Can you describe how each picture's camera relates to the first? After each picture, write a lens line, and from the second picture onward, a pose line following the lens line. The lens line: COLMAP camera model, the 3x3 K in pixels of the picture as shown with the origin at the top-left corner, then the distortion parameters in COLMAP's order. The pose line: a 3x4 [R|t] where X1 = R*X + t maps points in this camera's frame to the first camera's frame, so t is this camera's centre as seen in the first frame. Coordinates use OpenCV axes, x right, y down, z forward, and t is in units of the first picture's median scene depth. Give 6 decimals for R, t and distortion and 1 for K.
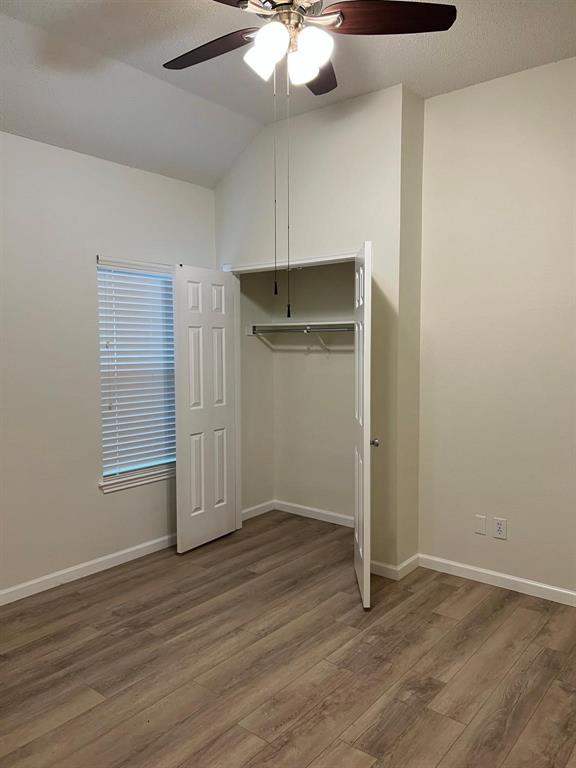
lens RADIAL K [[576.6, 0, 288.0], [0, 576.6, 384.0], [0, 0, 1]] dist [0.012716, 0.000273]
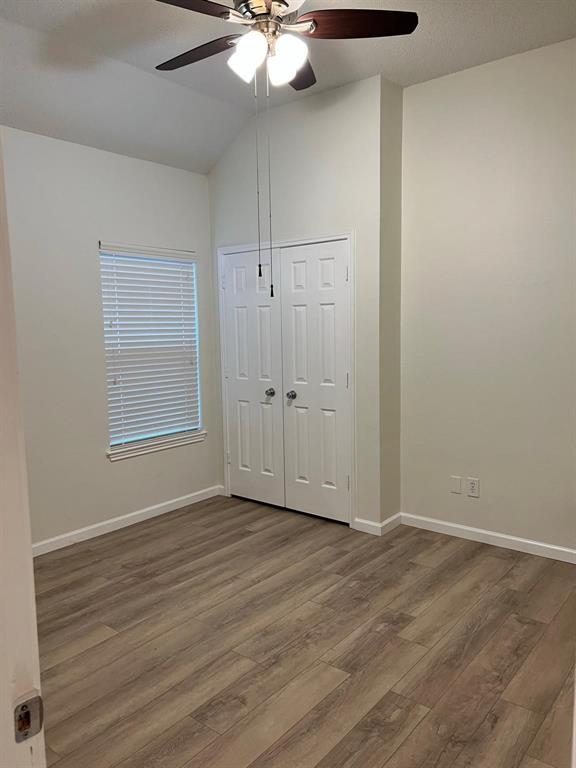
lens RADIAL K [[576.6, 0, 288.0], [0, 576.6, 384.0], [0, 0, 1]] dist [0.012716, 0.000273]
pose [[0.999890, -0.013709, -0.005587, 0.029184], [0.013908, 0.999207, 0.037315, 0.010114], [0.005071, -0.037389, 0.999288, -0.104112]]
